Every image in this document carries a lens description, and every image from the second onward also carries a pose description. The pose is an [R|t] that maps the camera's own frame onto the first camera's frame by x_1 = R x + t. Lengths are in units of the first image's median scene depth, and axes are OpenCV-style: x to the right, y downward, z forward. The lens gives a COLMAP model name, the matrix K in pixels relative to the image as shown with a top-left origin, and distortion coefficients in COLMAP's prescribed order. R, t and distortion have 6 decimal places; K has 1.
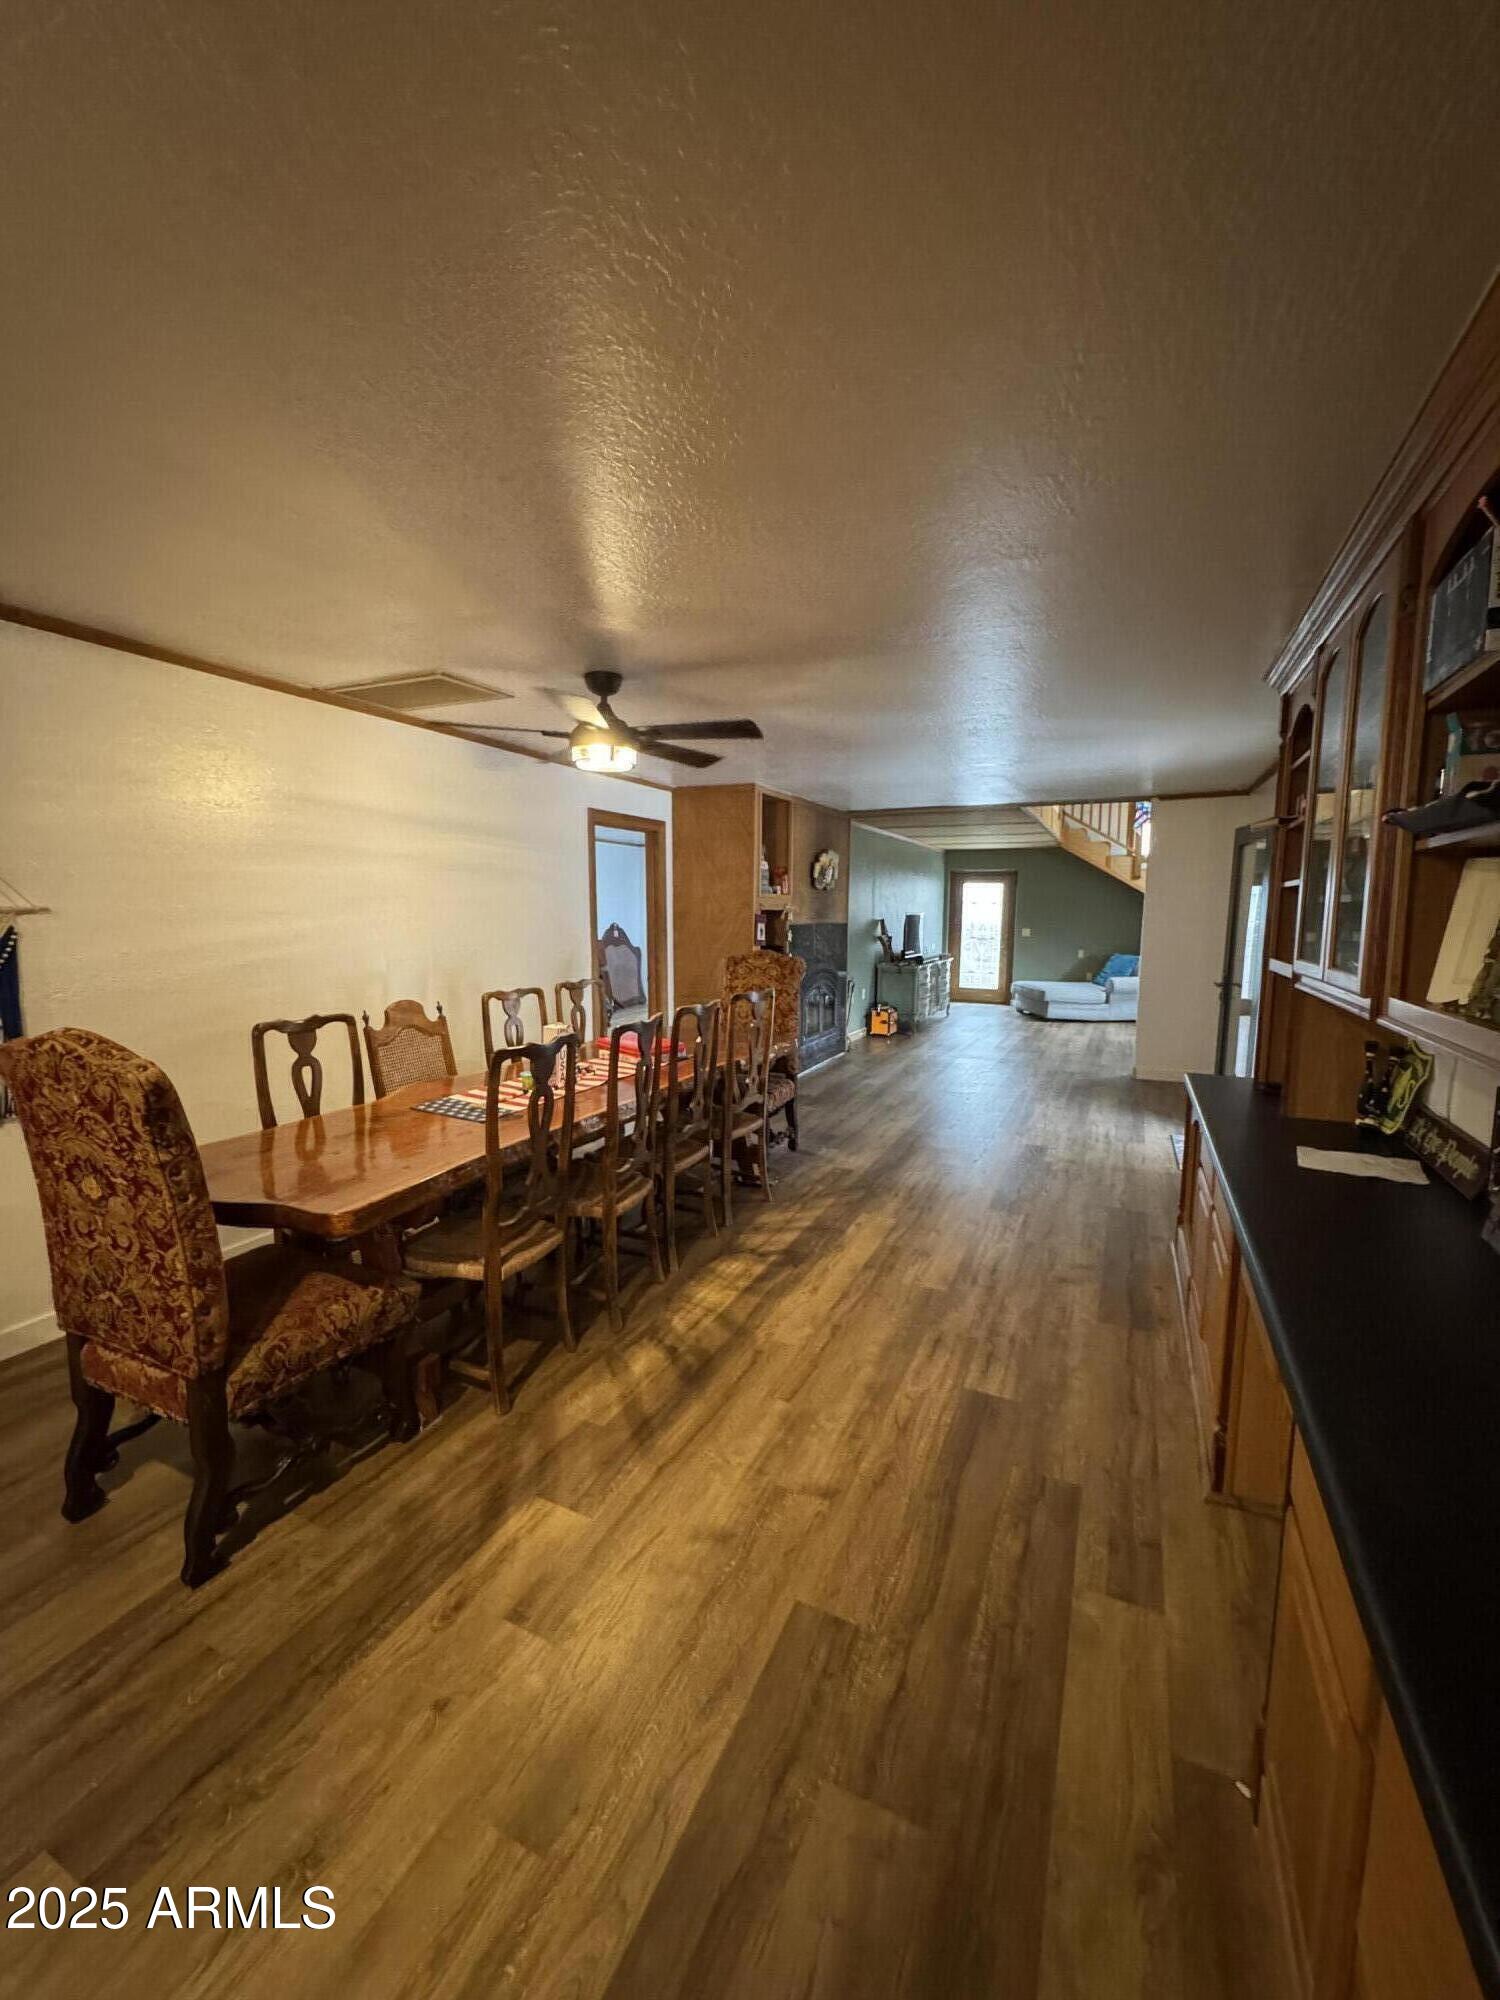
lens RADIAL K [[795.5, 0, 750.0], [0, 795.5, 1000.0], [0, 0, 1]] dist [-0.002209, 0.000299]
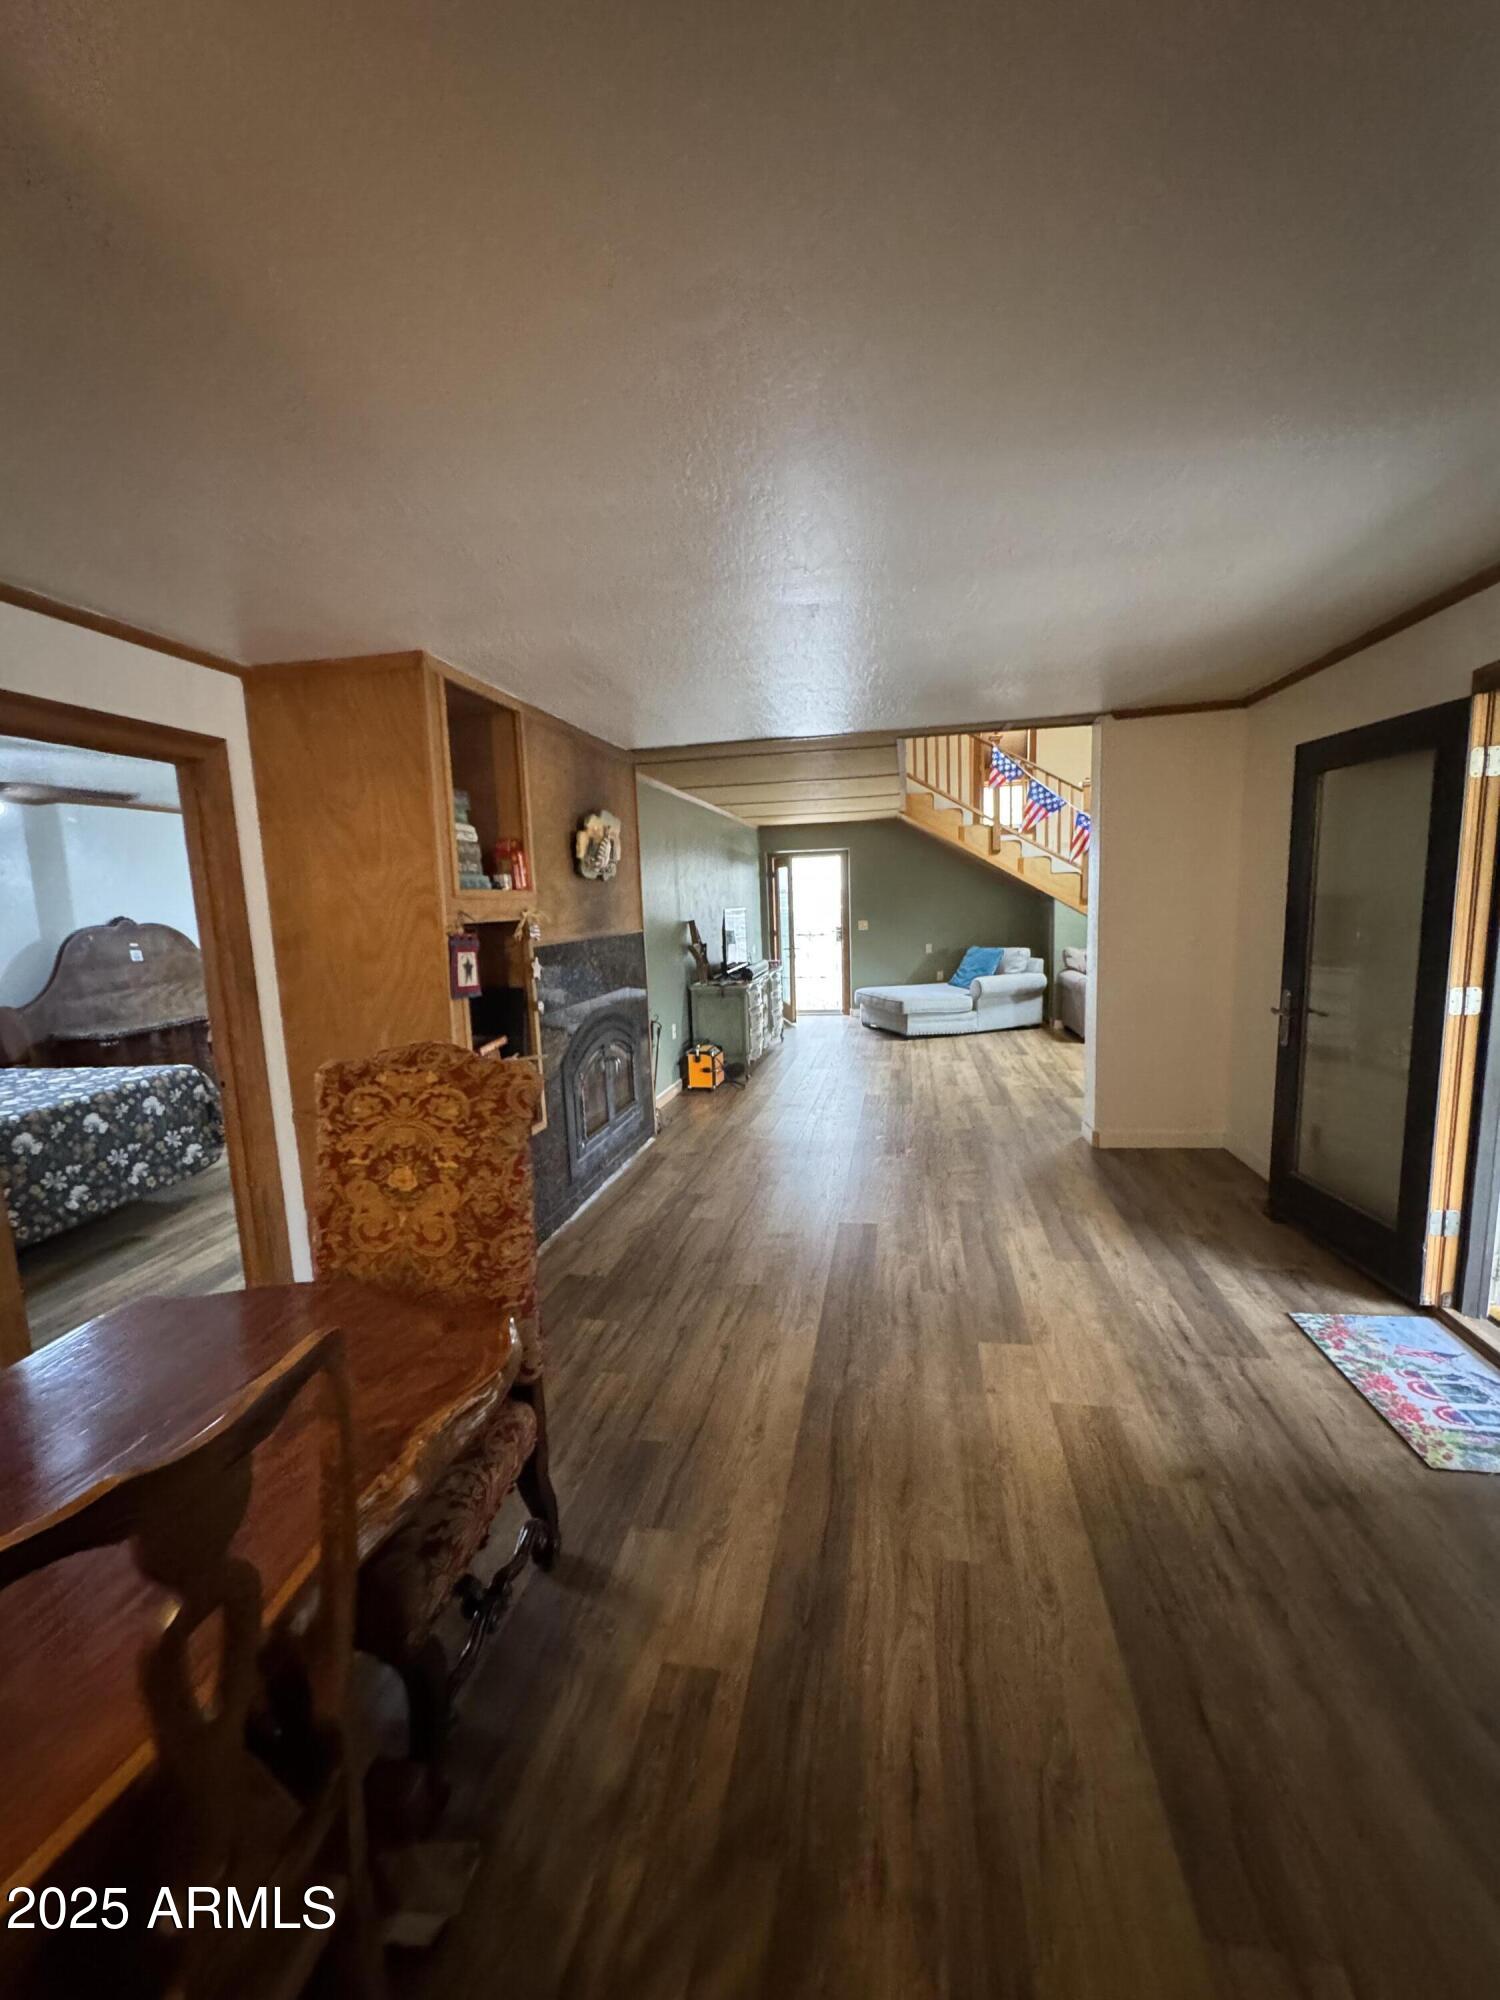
lens RADIAL K [[795.5, 0, 750.0], [0, 795.5, 1000.0], [0, 0, 1]] dist [-0.002209, 0.000299]
pose [[0.966035, -0.075286, 0.247202, 0.050990], [0.073465, 0.997160, 0.016597, -0.053977], [-0.247749, 0.002128, 0.968822, 0.421691]]
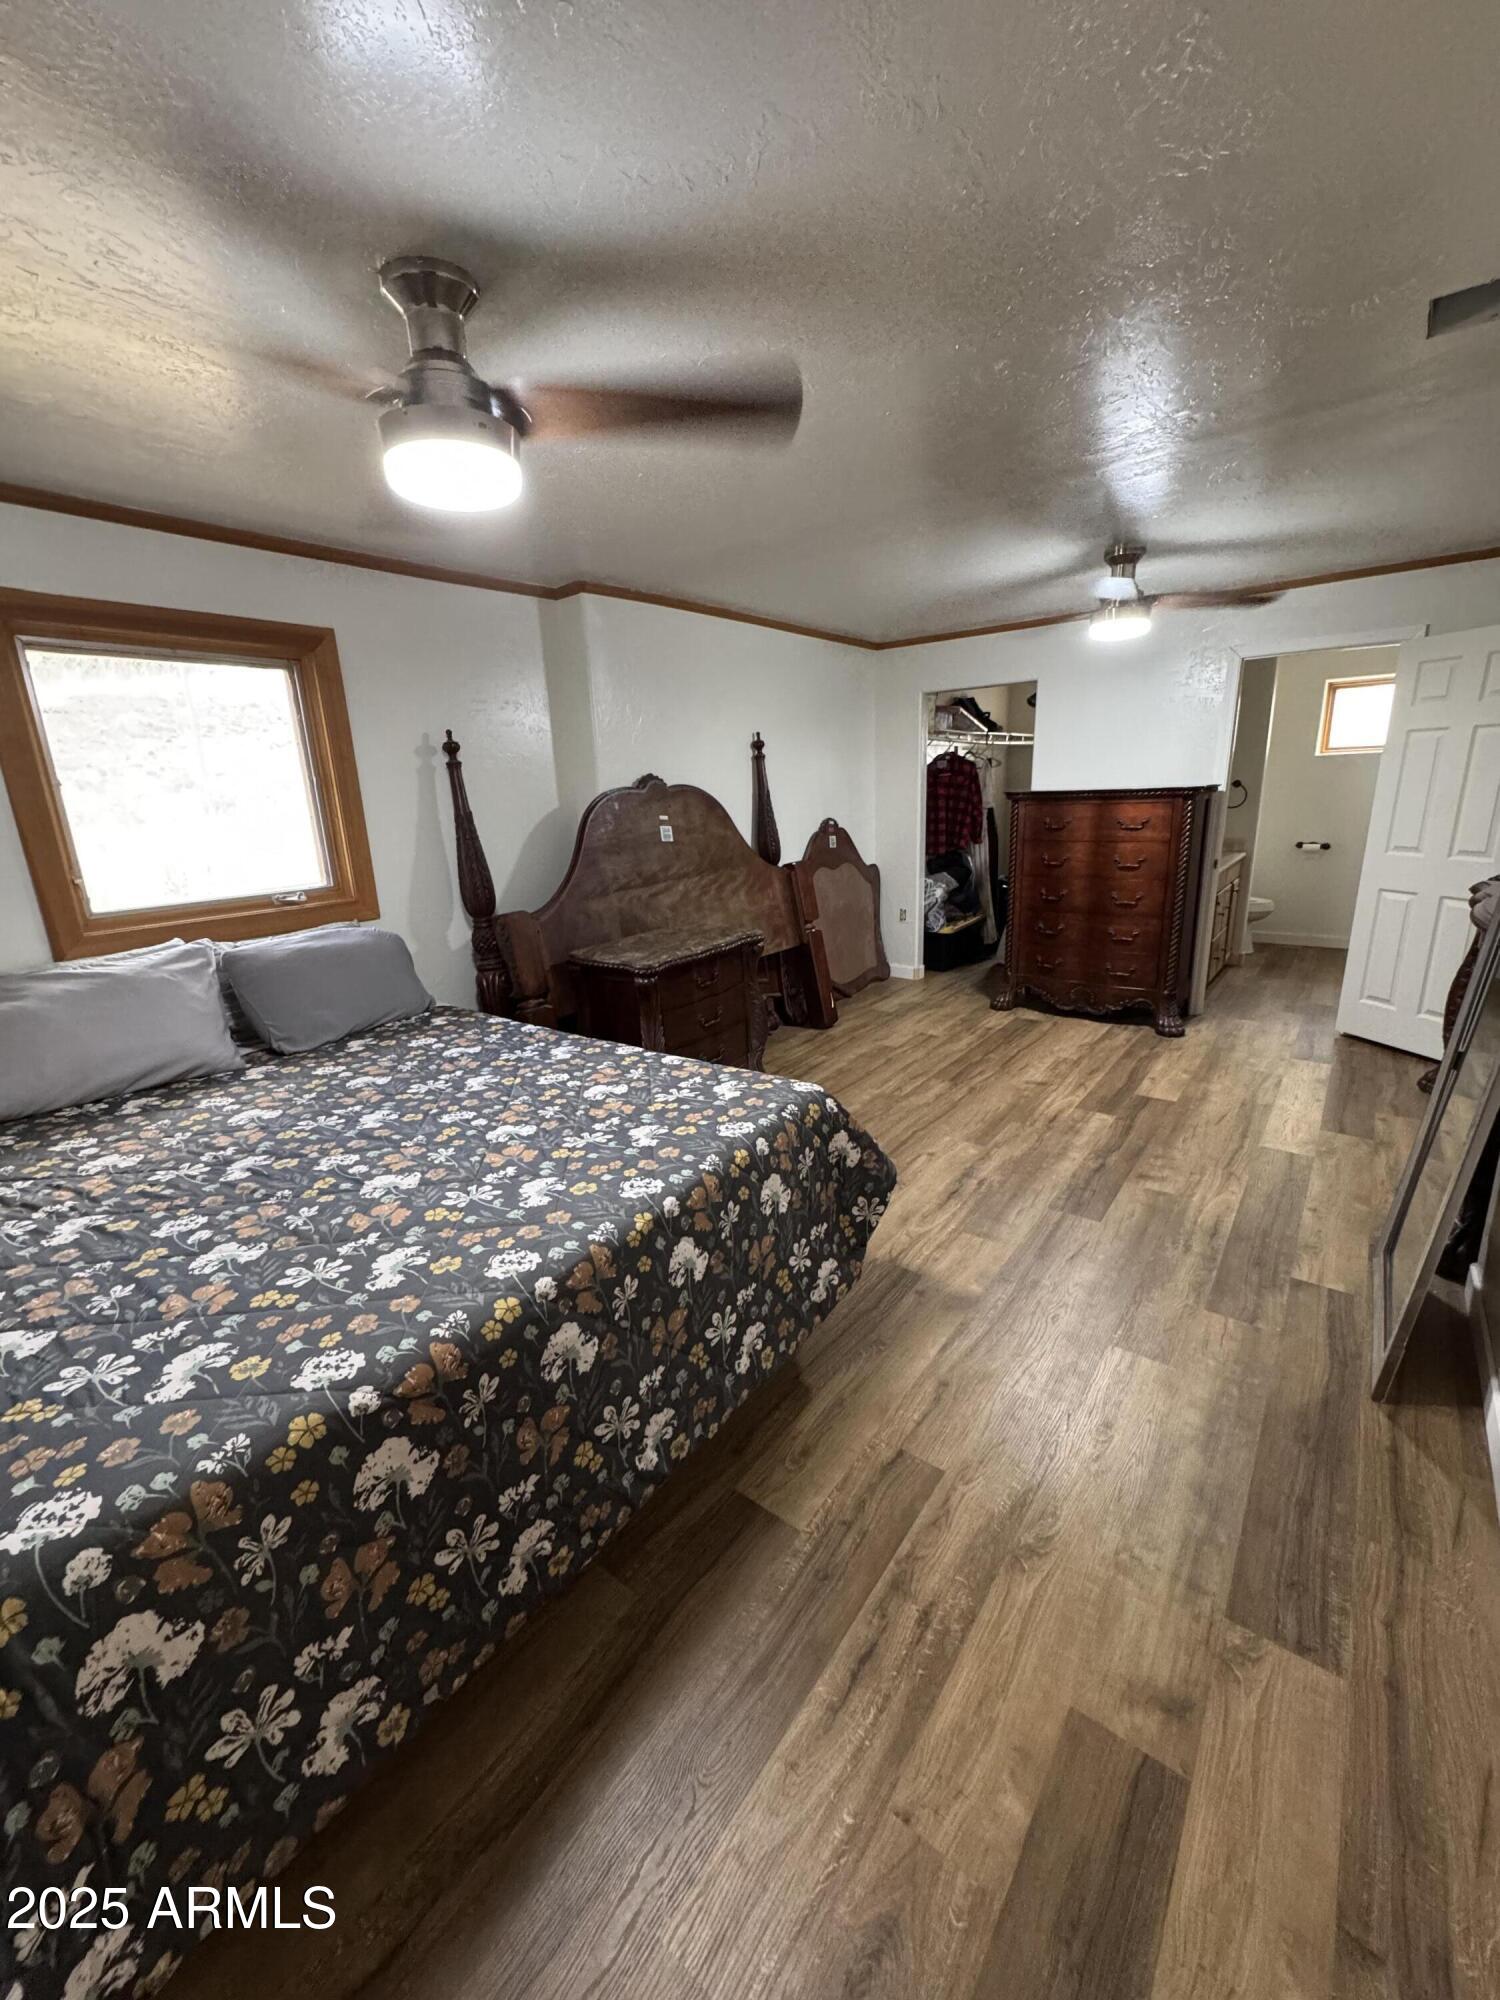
lens RADIAL K [[795.5, 0, 750.0], [0, 795.5, 1000.0], [0, 0, 1]] dist [-0.002209, 0.000299]
pose [[0.976095, 0.012269, -0.216998, -0.183784], [0.021124, 0.988324, 0.150898, -0.101906], [0.216316, -0.151875, 0.964438, 0.846582]]
